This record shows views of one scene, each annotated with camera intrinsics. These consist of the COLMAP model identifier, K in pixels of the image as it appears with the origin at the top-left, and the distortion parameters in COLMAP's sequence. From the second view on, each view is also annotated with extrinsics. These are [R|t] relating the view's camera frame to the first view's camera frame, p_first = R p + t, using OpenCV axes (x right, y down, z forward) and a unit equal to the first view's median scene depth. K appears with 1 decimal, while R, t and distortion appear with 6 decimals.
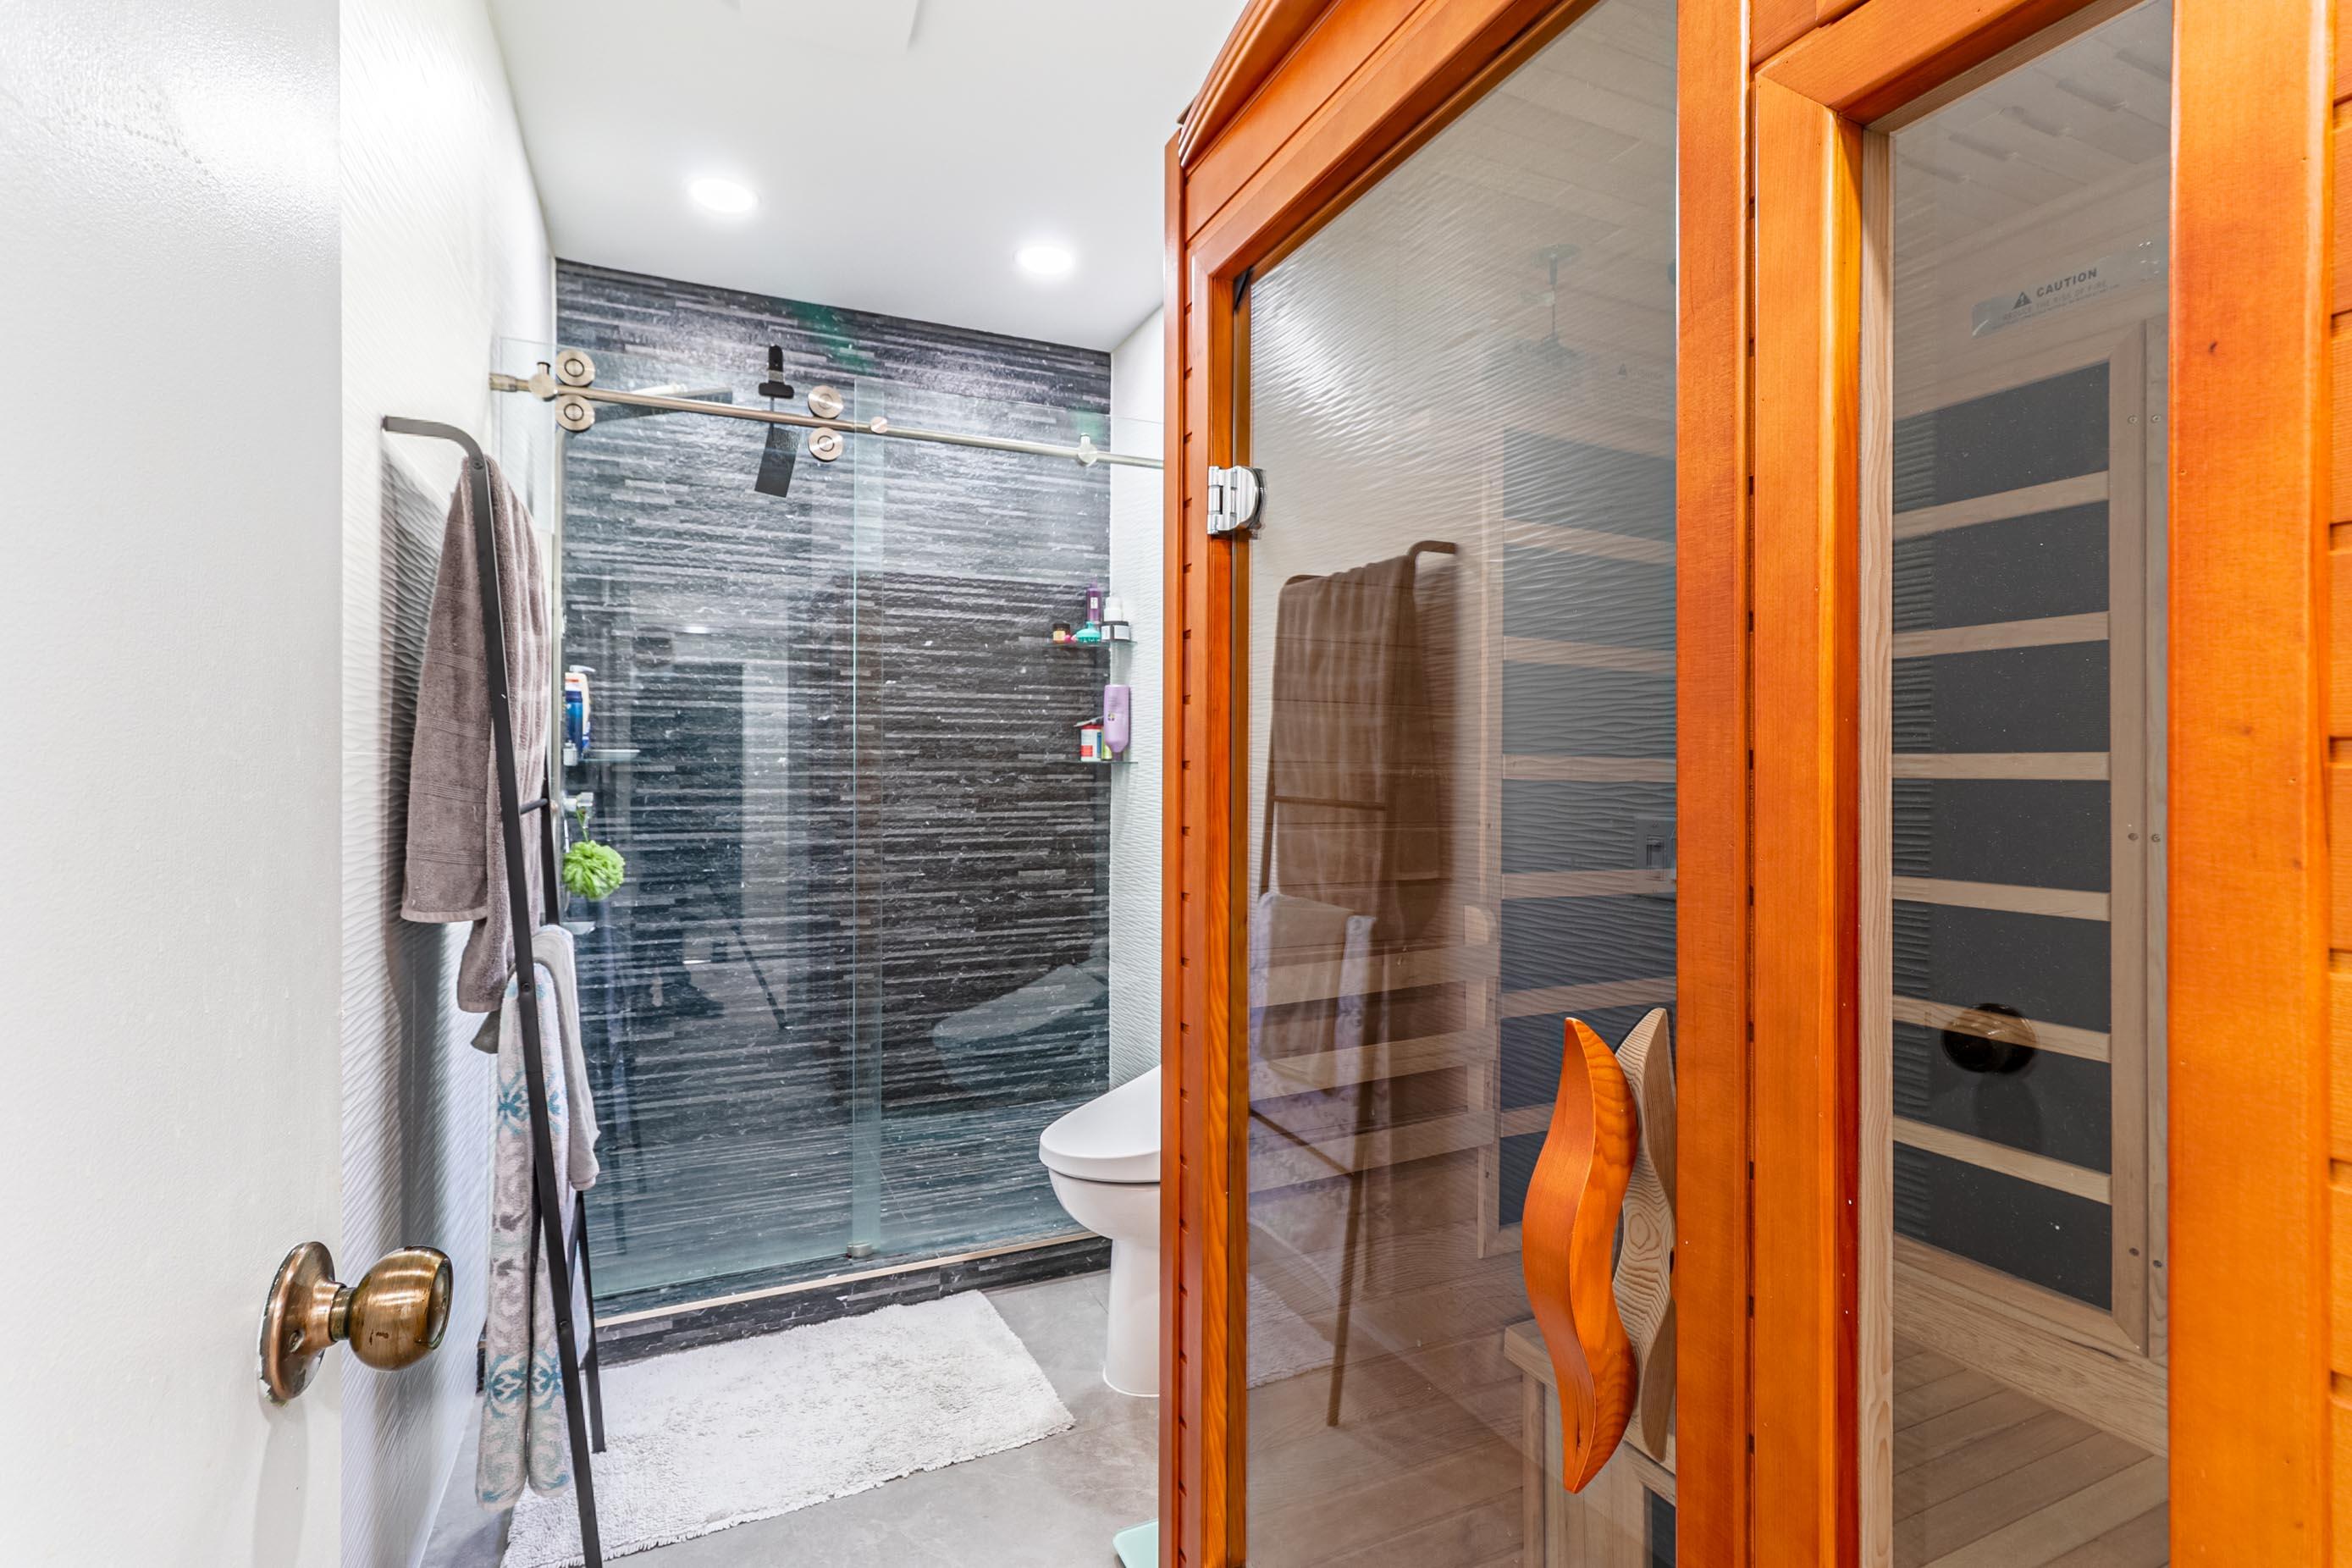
lens RADIAL K [[1097.9, 0, 1172.0], [0, 1097.9, 773.0], [0, 0, 1]] dist [0.002215, 0.001331]
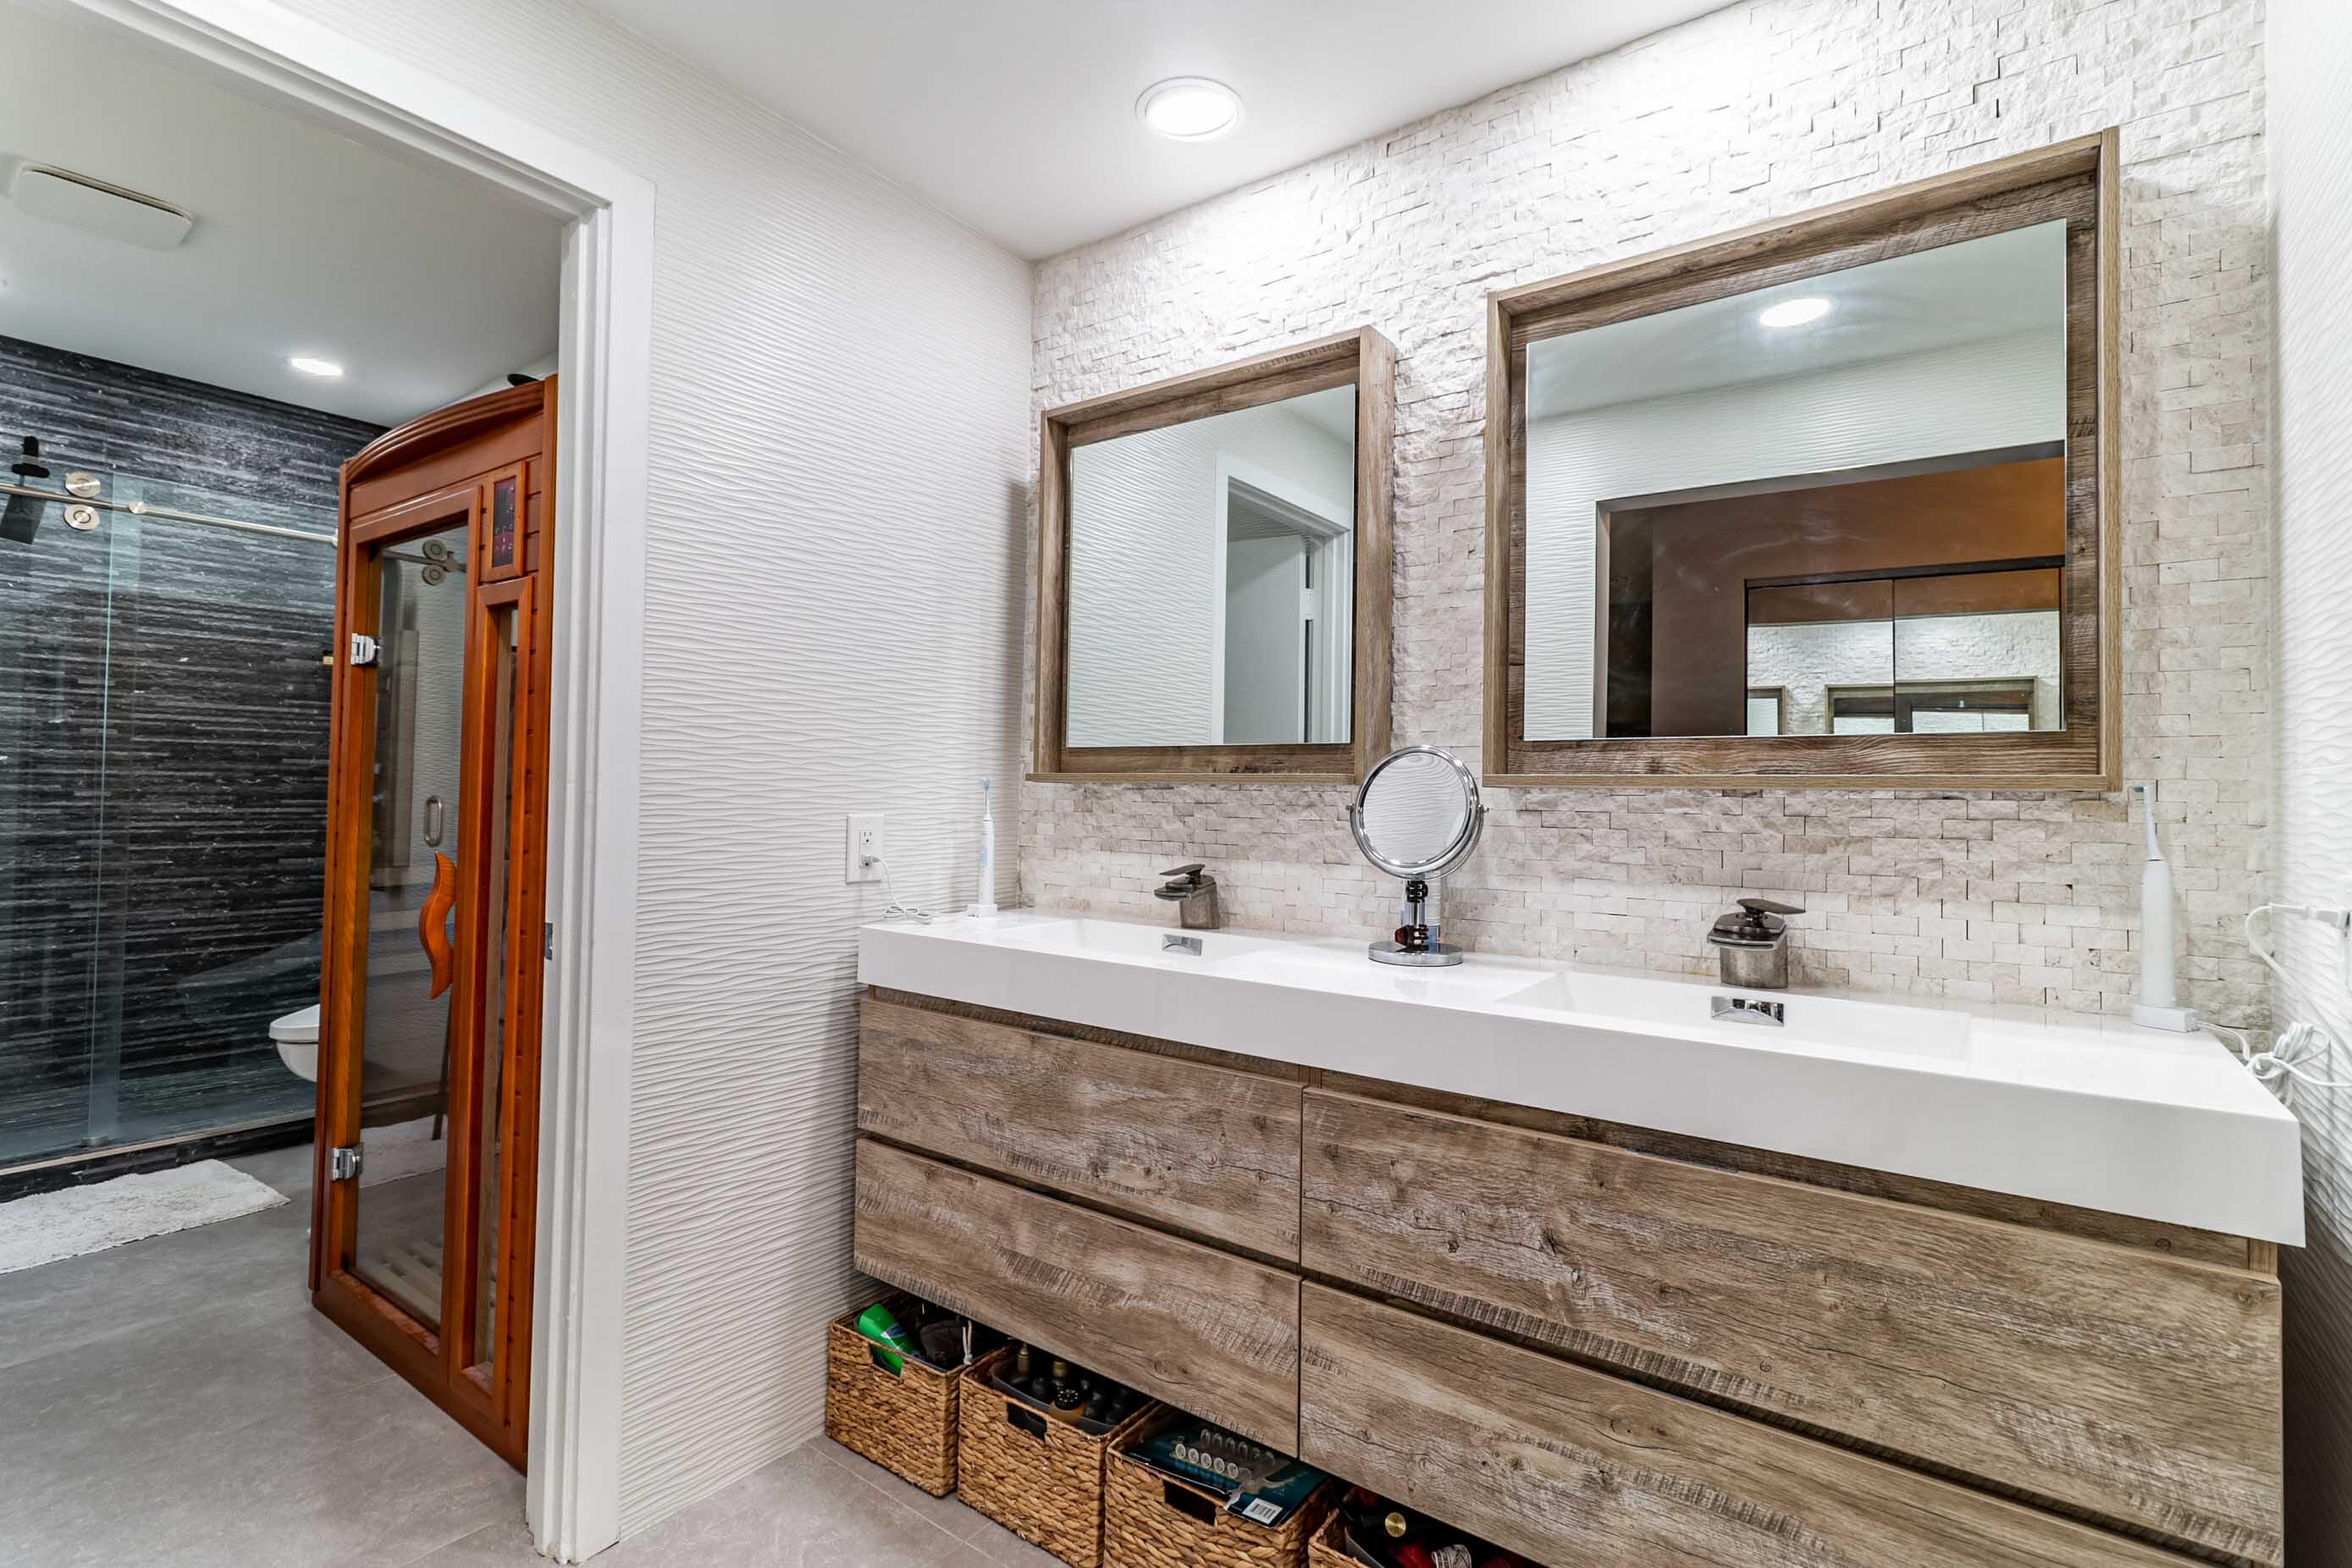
lens RADIAL K [[1097.9, 0, 1172.0], [0, 1097.9, 773.0], [0, 0, 1]] dist [0.002215, 0.001331]
pose [[0.871121, 0.023931, 0.490484, 0.120842], [-0.017538, 0.999691, -0.017626, 0.002191], [-0.490754, 0.006752, 0.871272, -0.527348]]
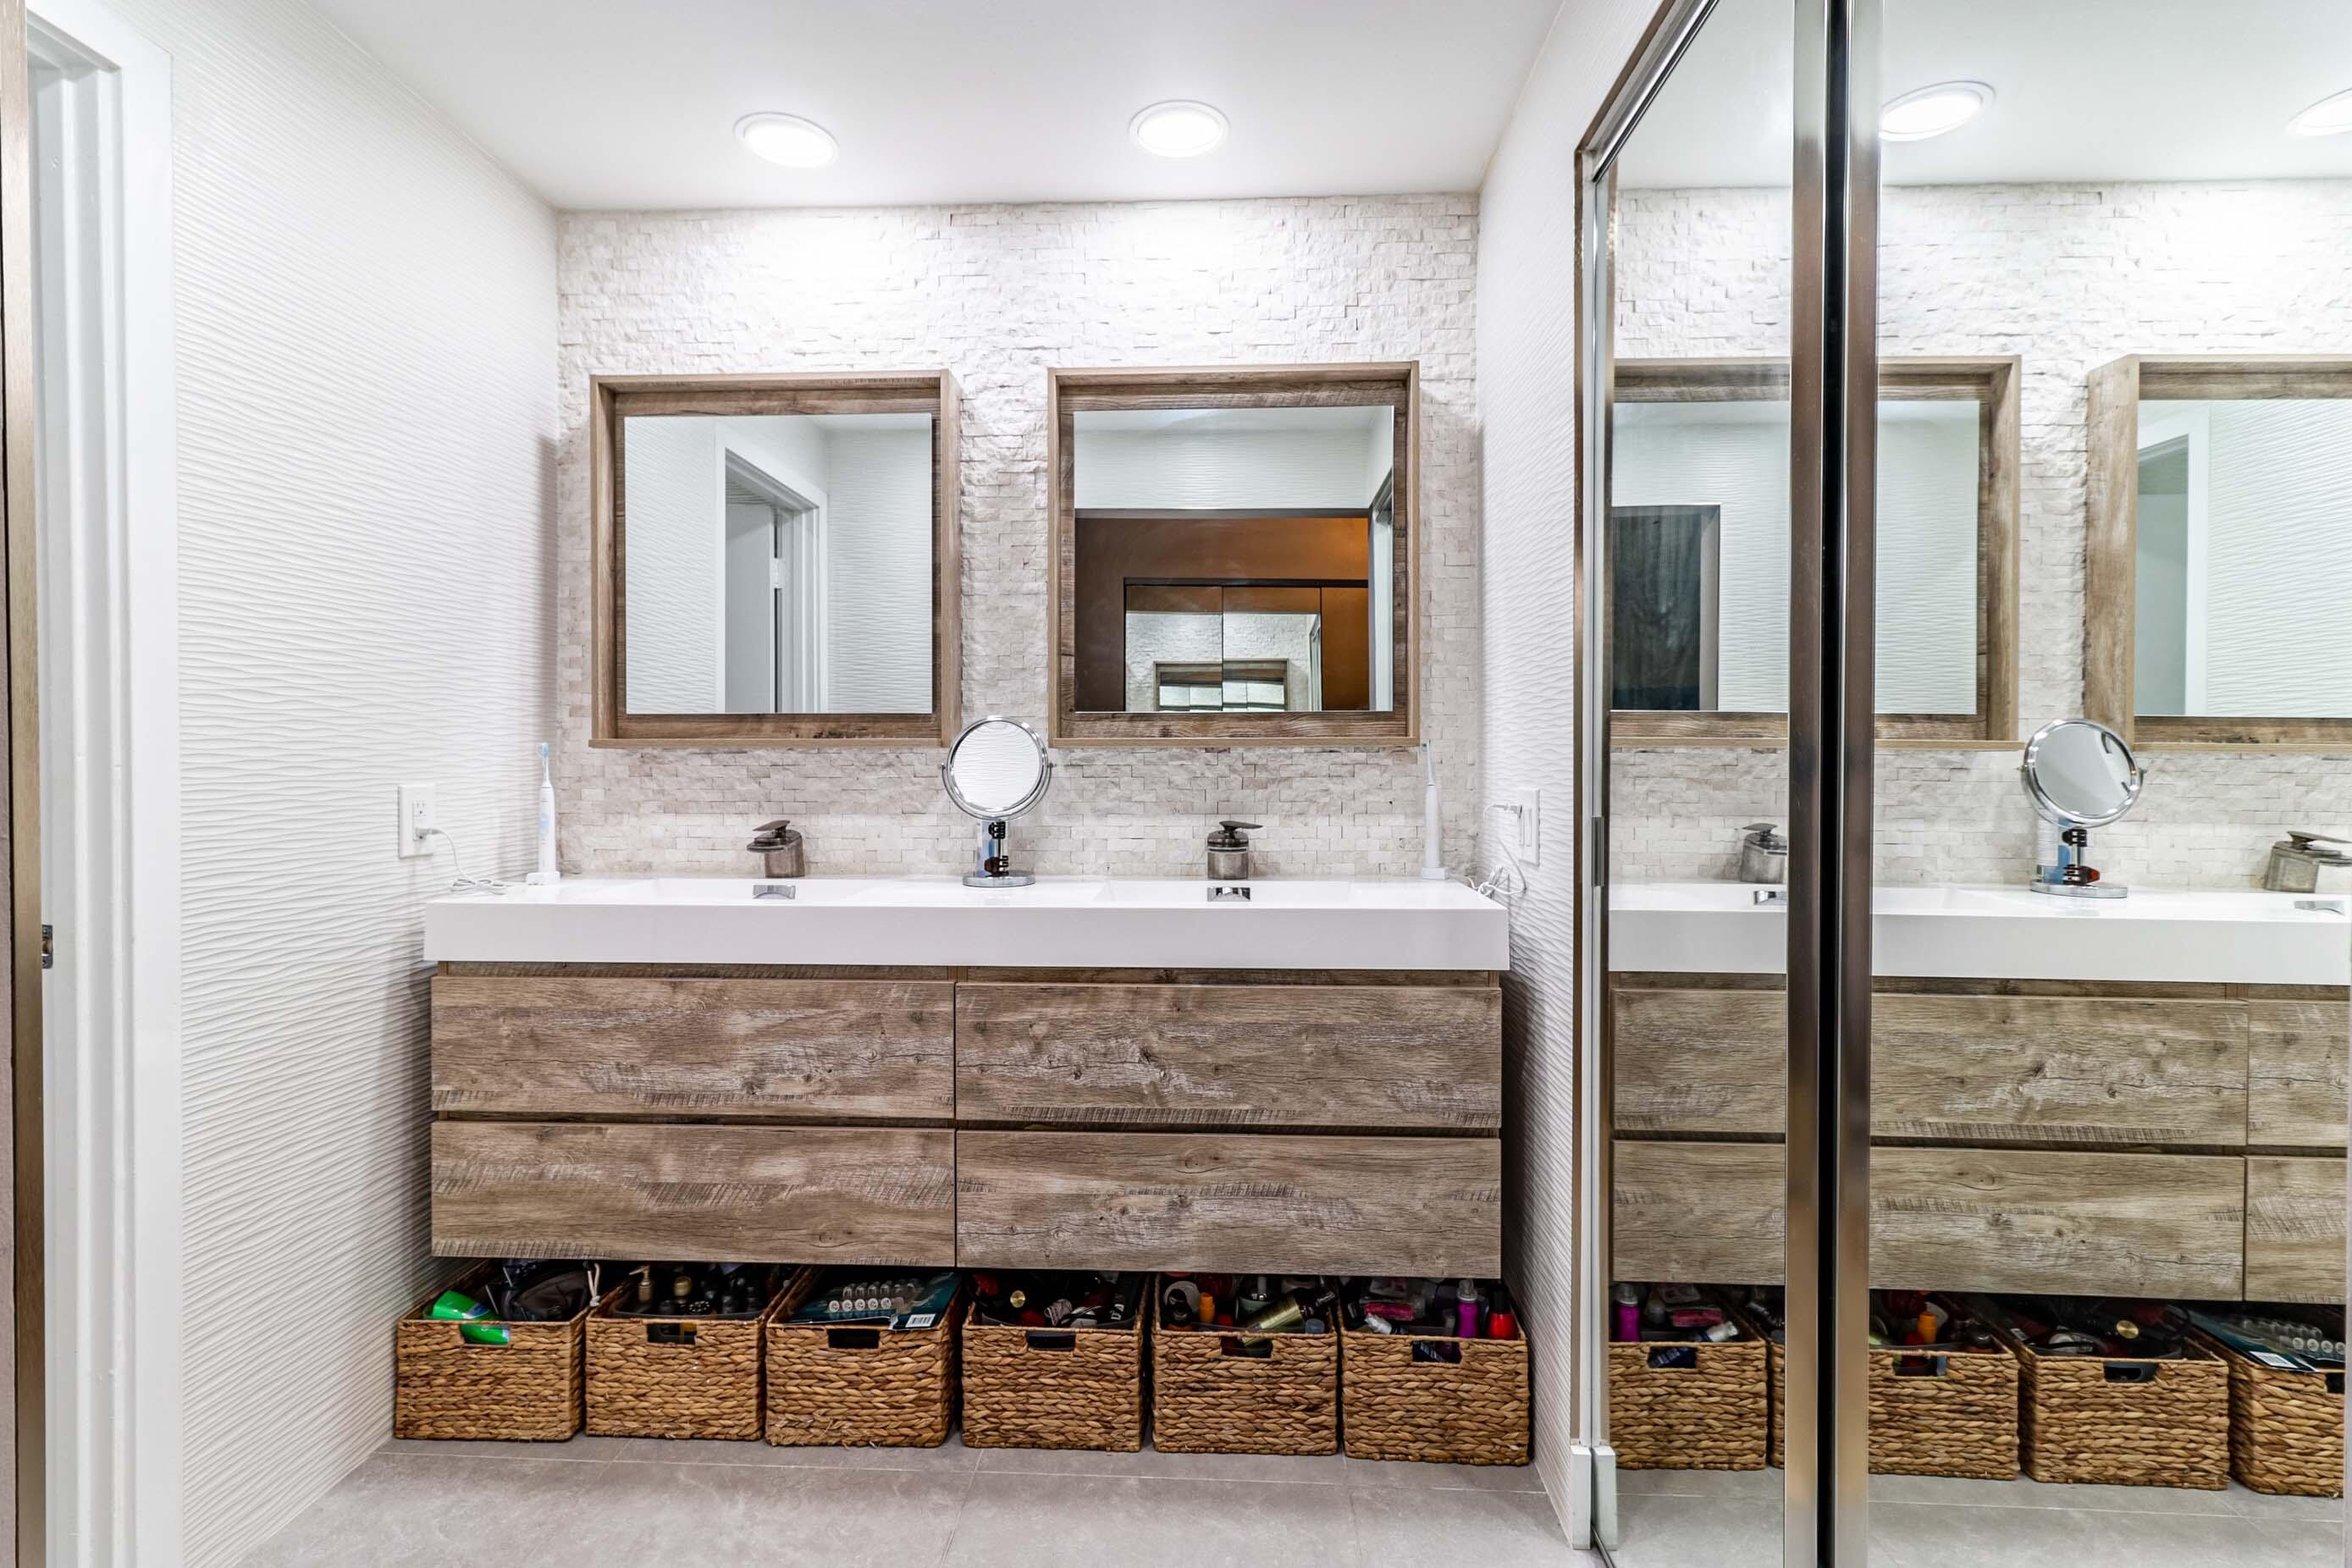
lens RADIAL K [[1092.4, 0, 1172.4], [0, 1092.4, 774.7], [0, 0, 1]] dist [0.010249, 0.000187]
pose [[0.452625, -0.013245, 0.891602, -0.050843], [-0.000932, 0.999882, 0.015327, 0.003142], [-0.891700, -0.007768, 0.452560, -0.523781]]
